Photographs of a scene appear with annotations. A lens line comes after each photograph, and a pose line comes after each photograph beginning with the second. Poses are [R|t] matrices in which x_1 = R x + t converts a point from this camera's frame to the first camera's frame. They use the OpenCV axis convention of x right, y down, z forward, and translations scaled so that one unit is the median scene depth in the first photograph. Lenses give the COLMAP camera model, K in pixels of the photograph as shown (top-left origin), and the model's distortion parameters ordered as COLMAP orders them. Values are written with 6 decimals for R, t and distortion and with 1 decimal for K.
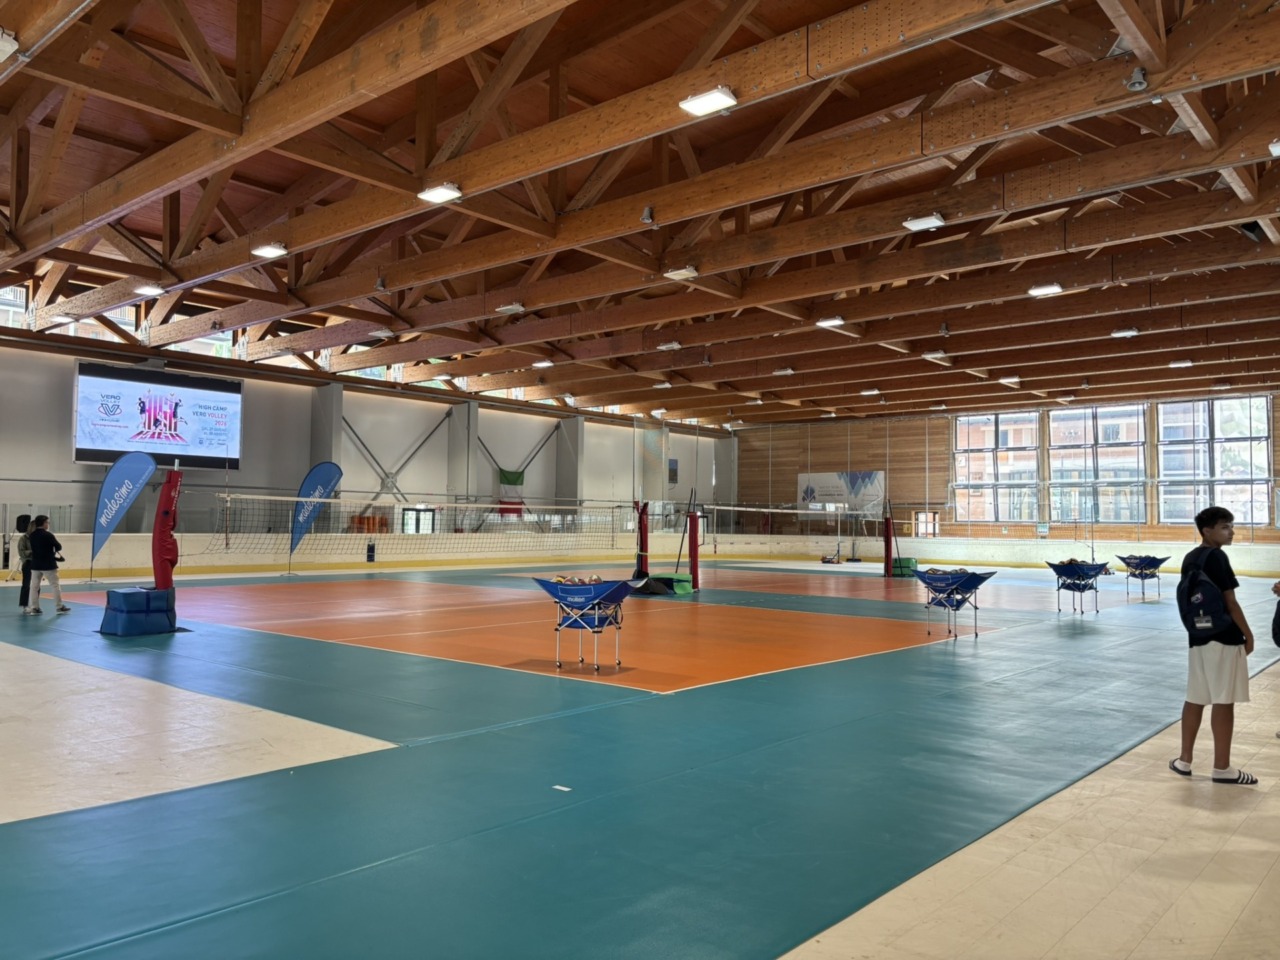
lens RADIAL K [[962.3, 0, 635.7], [0, 962.3, 479.3], [0, 0, 1]] dist [0.037407, -0.033472]
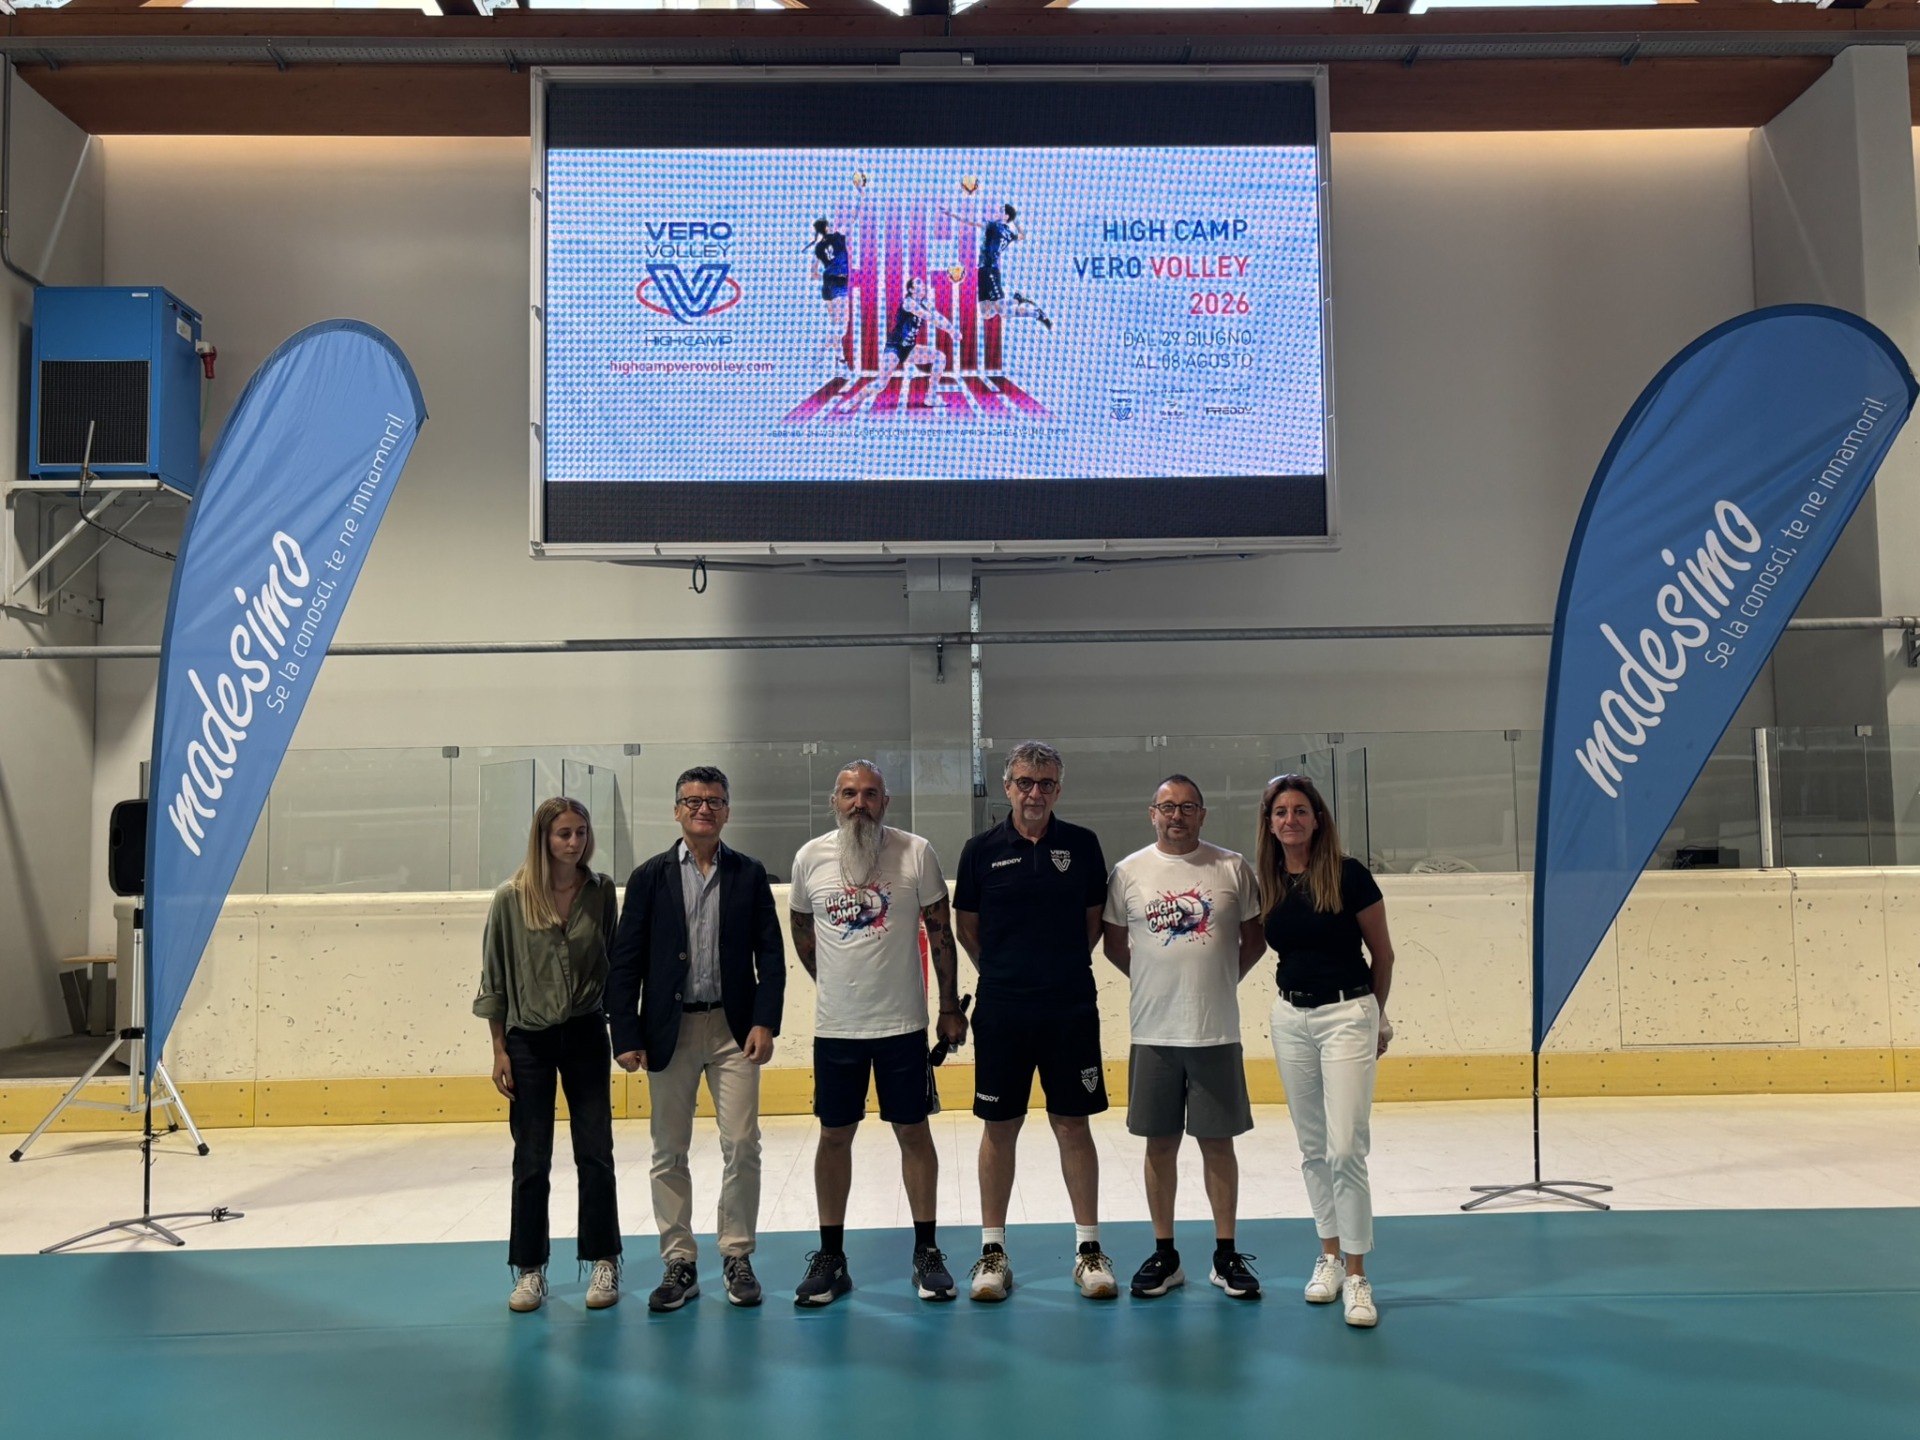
lens RADIAL K [[1666.4, 0, 971.8], [0, 1666.4, 725.5], [0, 0, 1]] dist [0.027089, -0.004788]
pose [[0.672479, -0.067465, -0.737035, -0.228061], [0.058110, 0.997575, -0.038293, 0.037493], [0.737832, -0.017078, 0.674769, 0.759680]]
